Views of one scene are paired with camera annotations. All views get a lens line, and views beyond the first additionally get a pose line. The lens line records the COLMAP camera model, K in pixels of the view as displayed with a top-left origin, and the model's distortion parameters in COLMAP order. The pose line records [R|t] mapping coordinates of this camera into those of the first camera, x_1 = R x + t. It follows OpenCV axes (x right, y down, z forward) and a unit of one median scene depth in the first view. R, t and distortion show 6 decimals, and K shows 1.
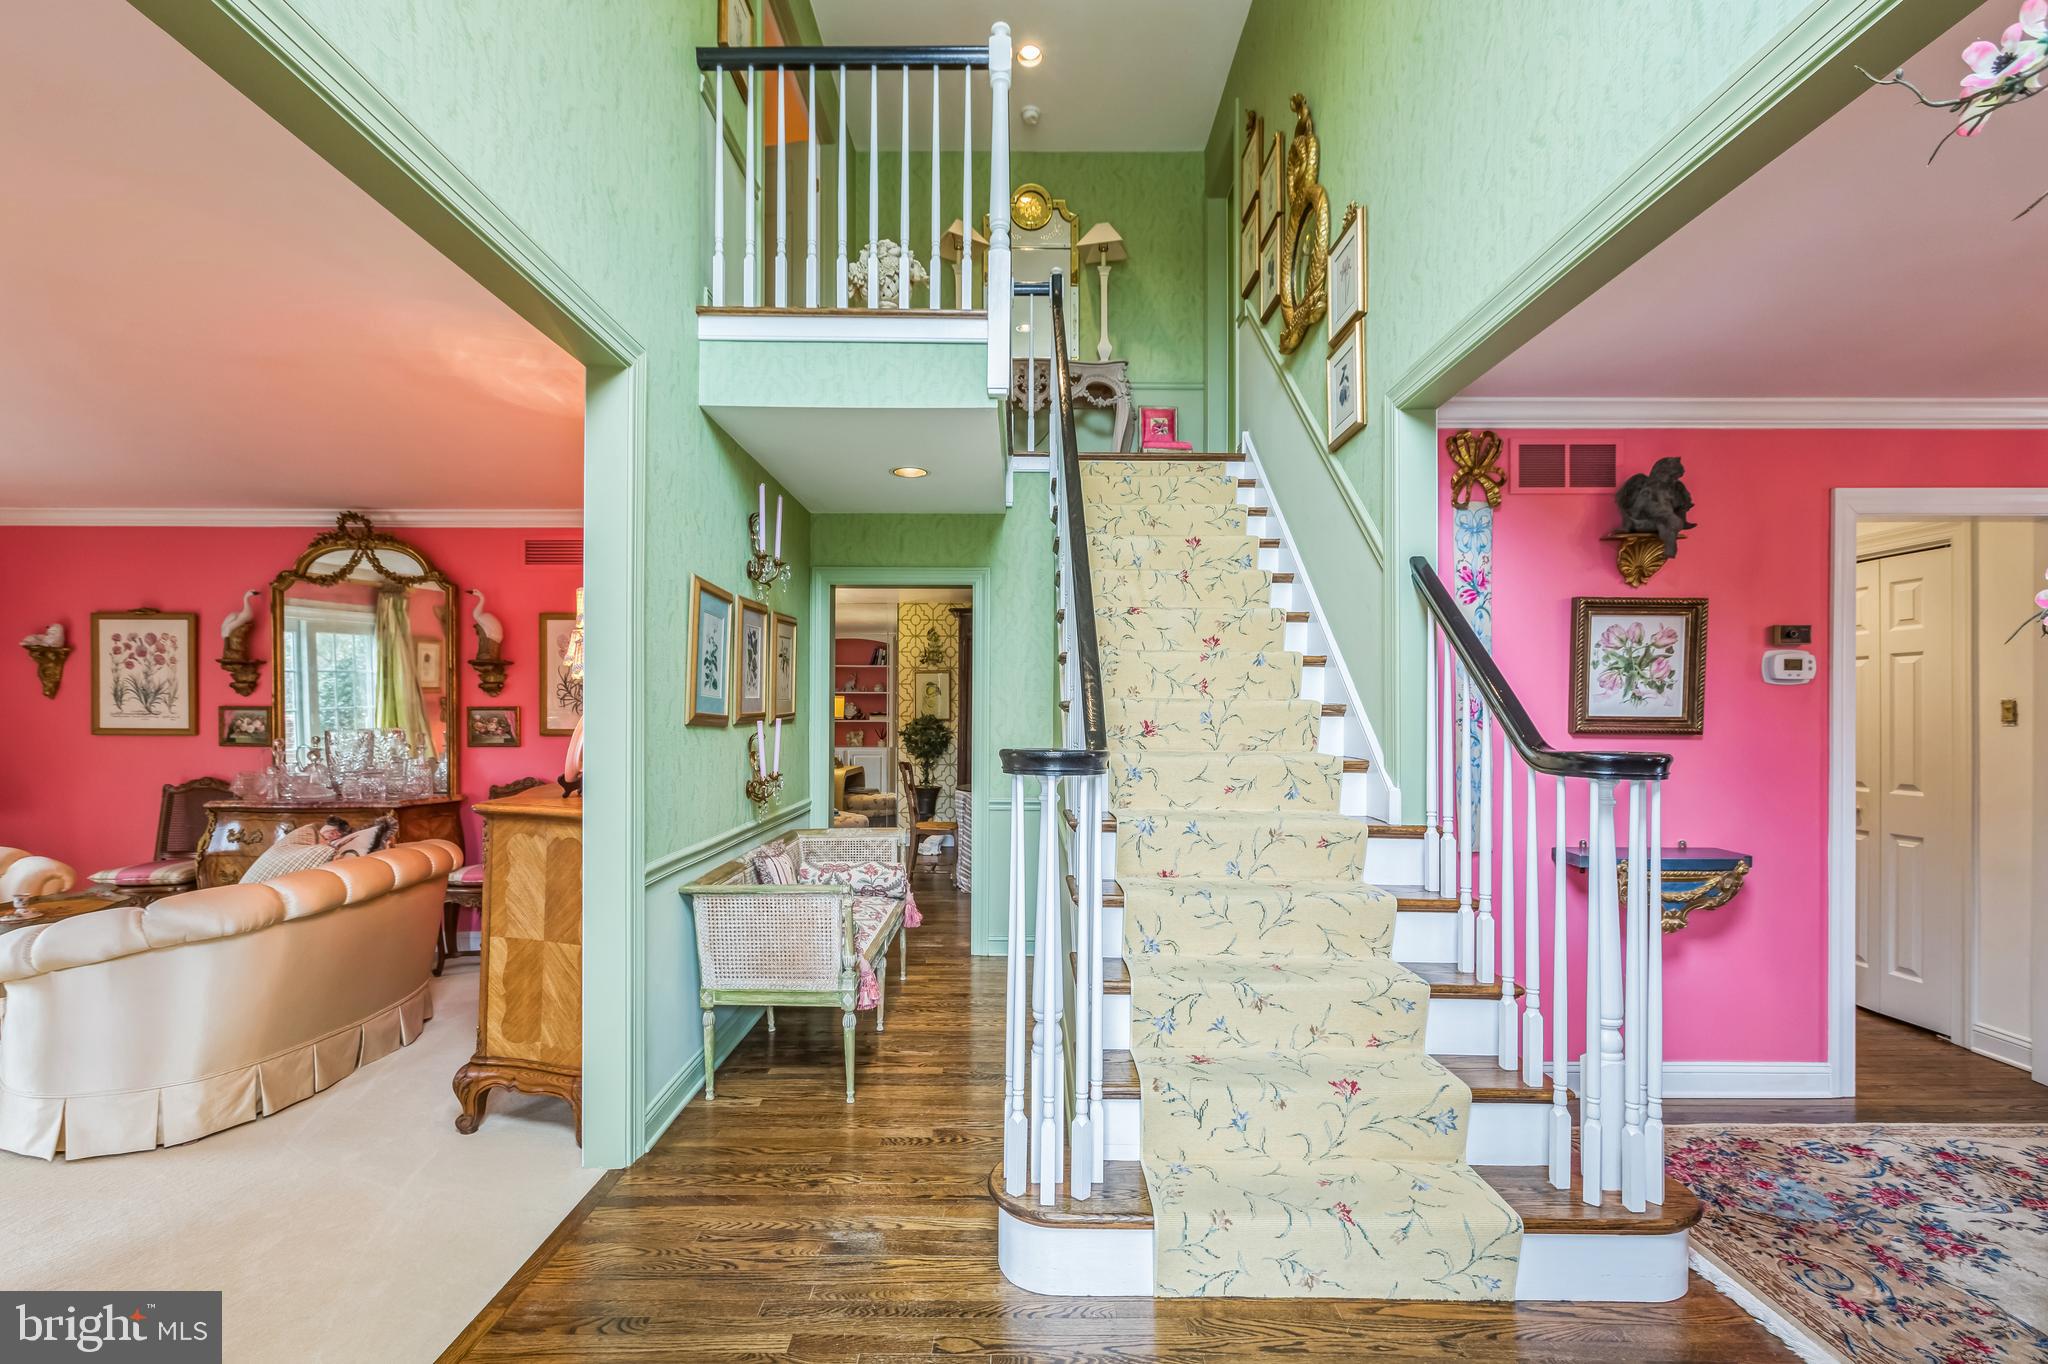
lens RADIAL K [[912.5, 0, 1019.7], [0, 912.5, 709.7], [0, 0, 1]] dist [-0.002938, 0.000157]
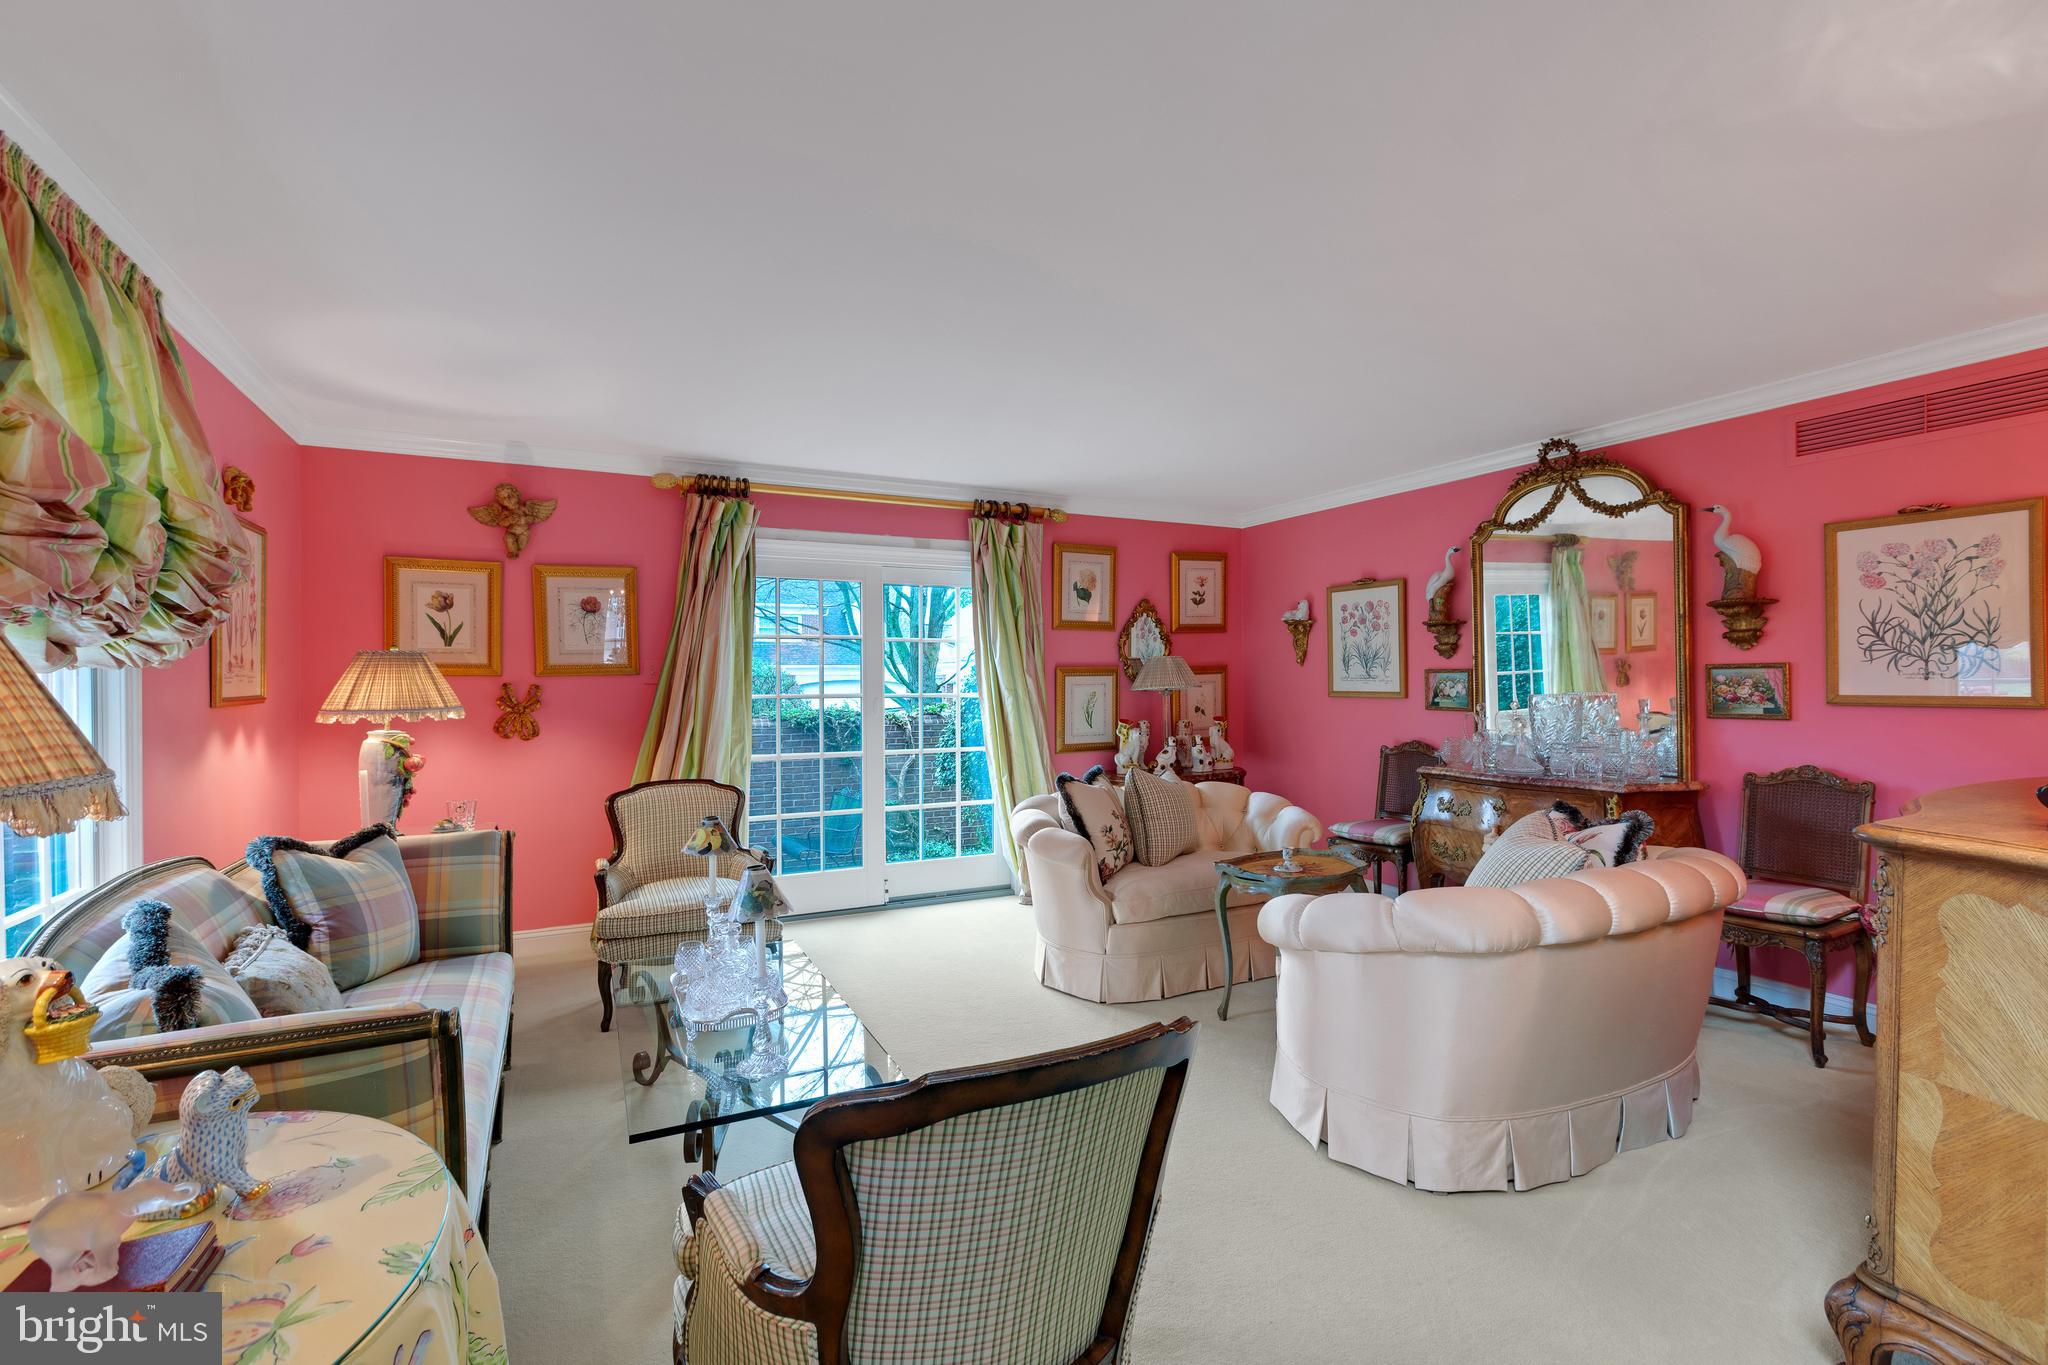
lens RADIAL K [[915.0, 0, 1014.7], [0, 915.0, 679.5], [0, 0, 1]] dist [0.000602, -0.000241]
pose [[0.441991, -0.007602, -0.896987, -0.287407], [0.011310, 0.999932, -0.002901, 0.007517], [0.896948, -0.008863, 0.442047, 0.250273]]
